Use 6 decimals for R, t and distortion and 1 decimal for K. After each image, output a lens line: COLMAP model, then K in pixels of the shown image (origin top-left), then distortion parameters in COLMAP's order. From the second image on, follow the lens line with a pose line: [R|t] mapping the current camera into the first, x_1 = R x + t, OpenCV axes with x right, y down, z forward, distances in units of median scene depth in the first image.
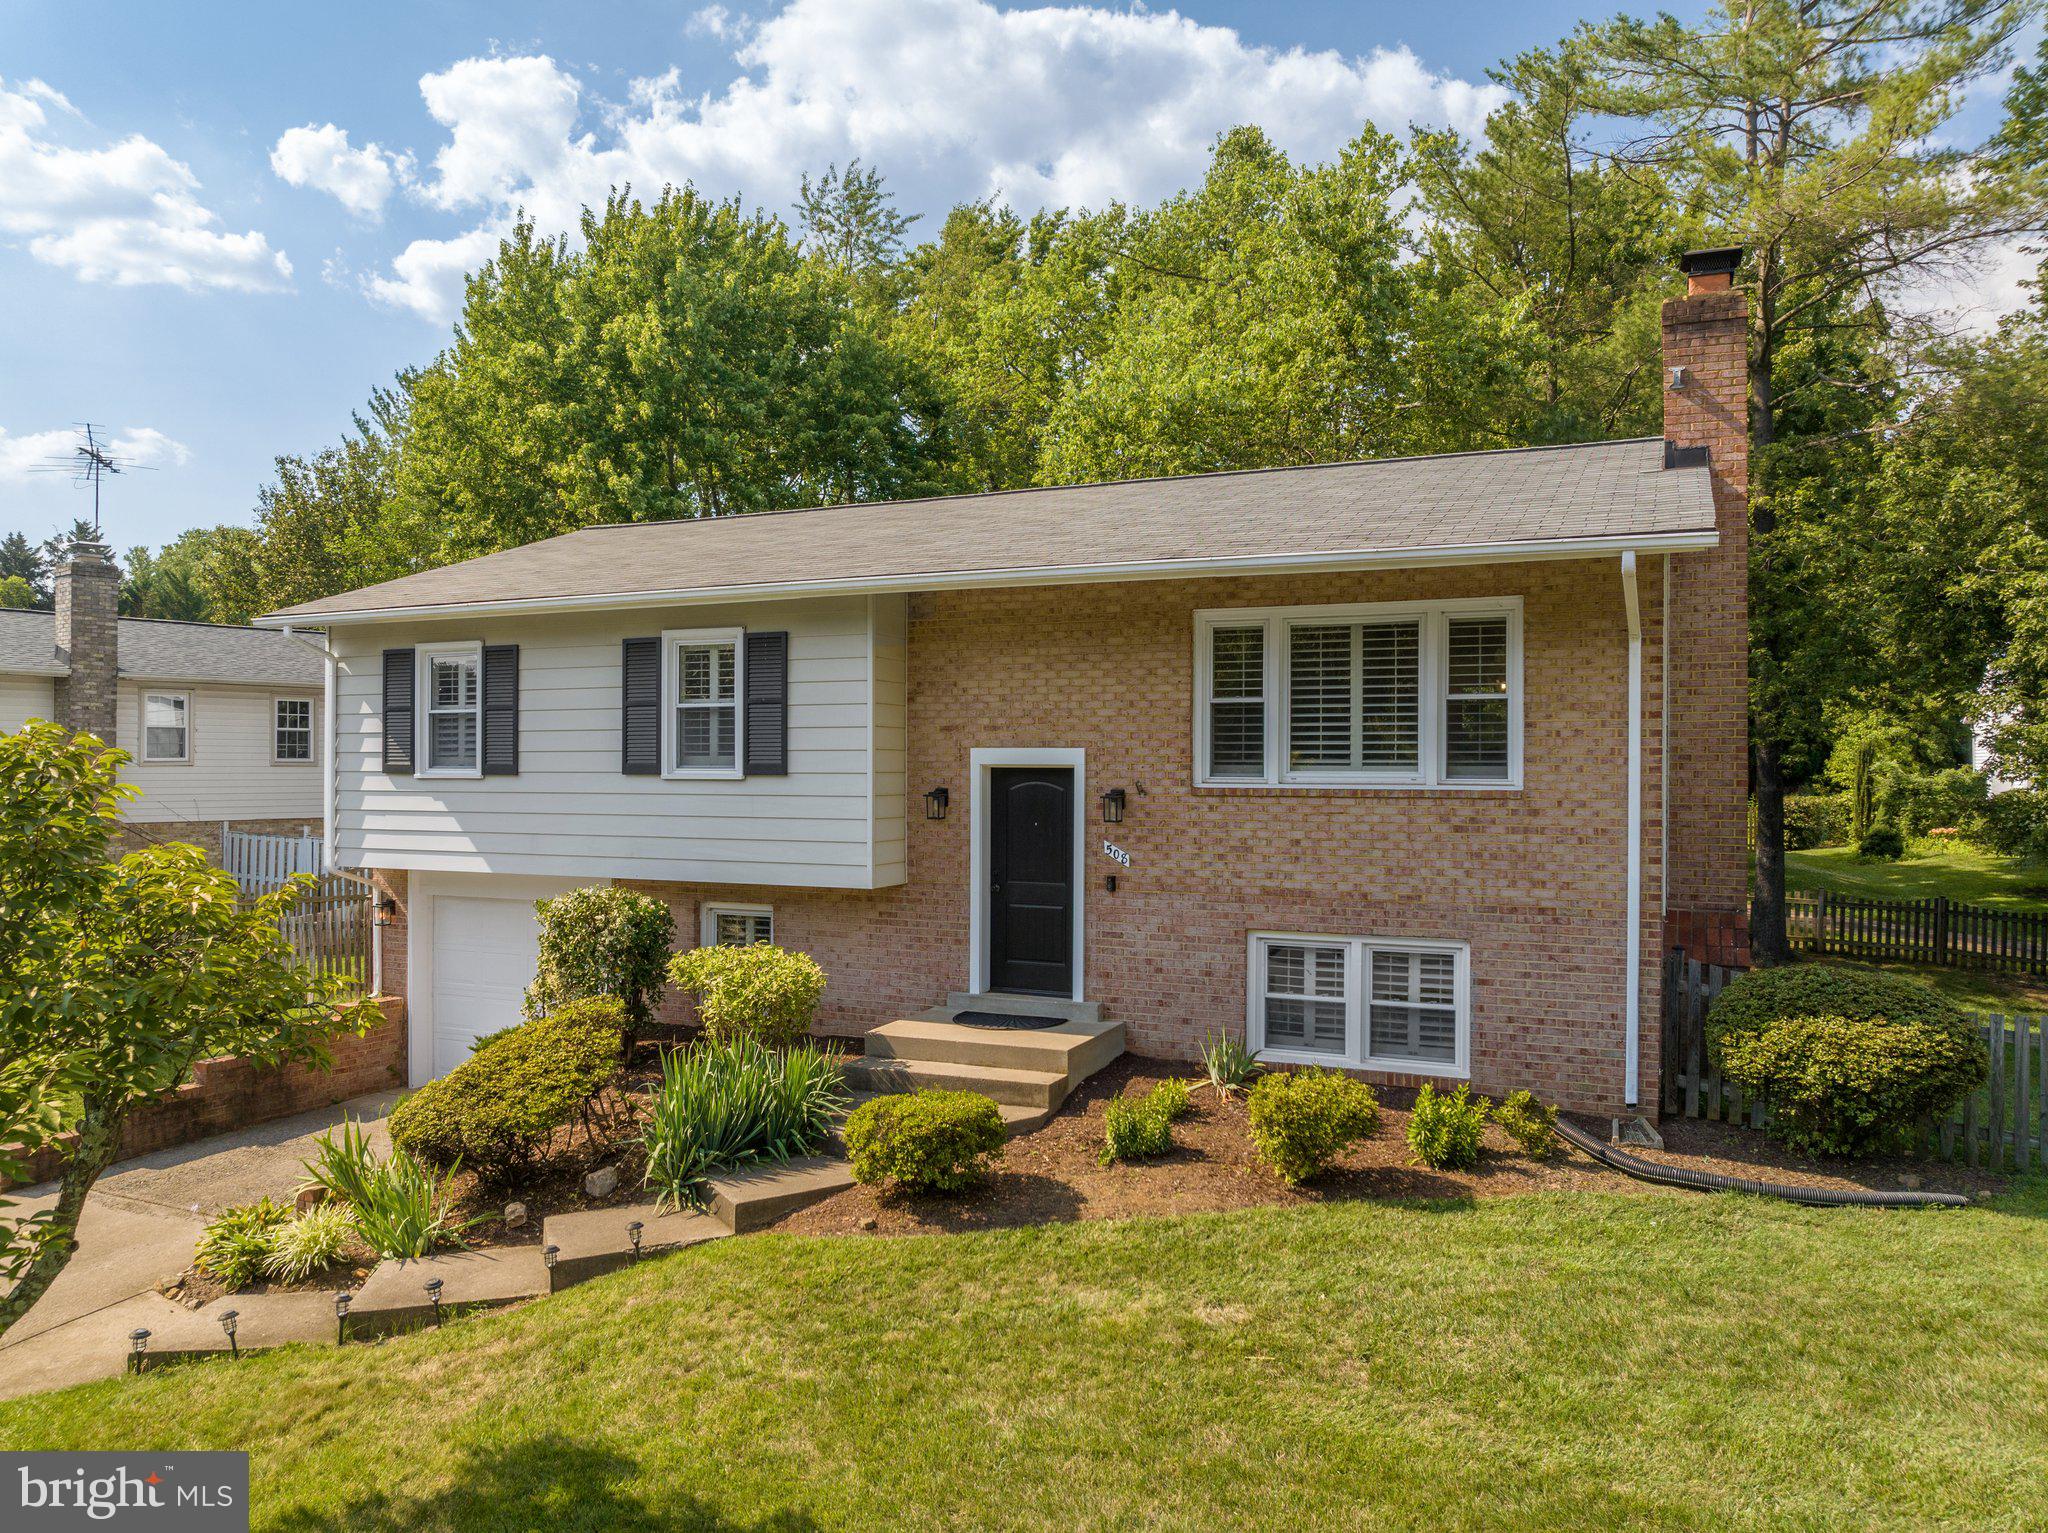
lens RADIAL K [[1459.7, 0, 1024.0], [0, 1459.7, 766.5], [0, 0, 1]] dist [-0.002367, -0.000977]
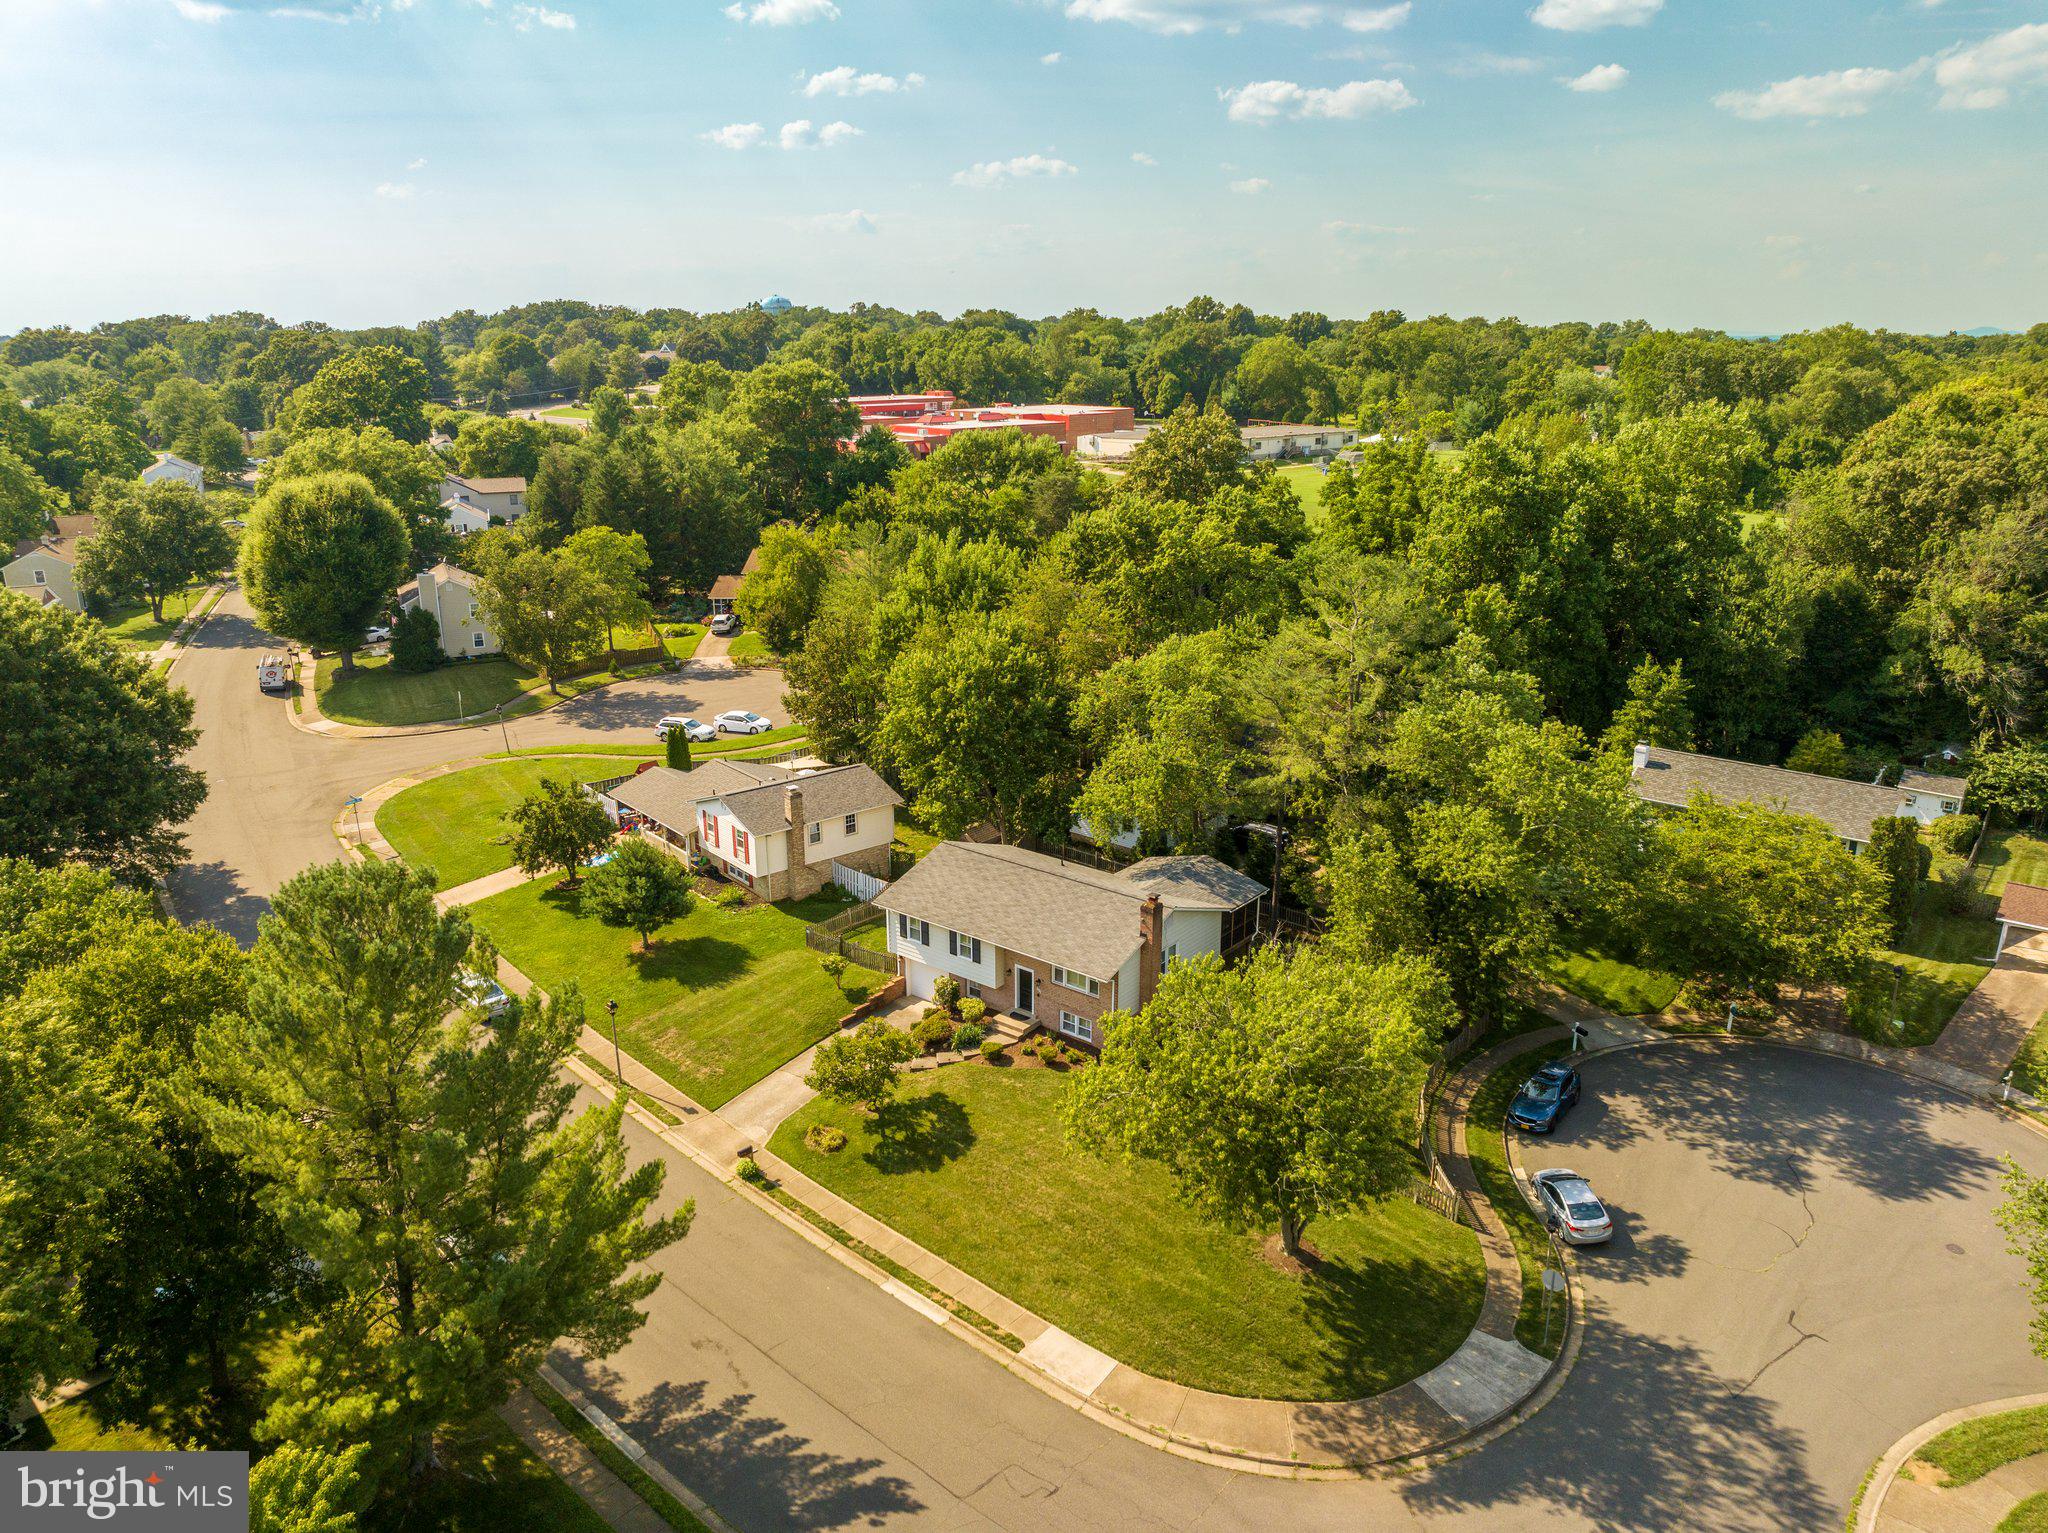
lens RADIAL K [[1459.7, 0, 1024.0], [0, 1459.7, 766.5], [0, 0, 1]] dist [-0.002367, -0.000977]
pose [[0.966752, 0.057154, -0.249246, 1.212905], [0.012002, 0.963487, 0.267484, -2.020639], [0.255433, -0.261583, 0.930768, -3.509656]]
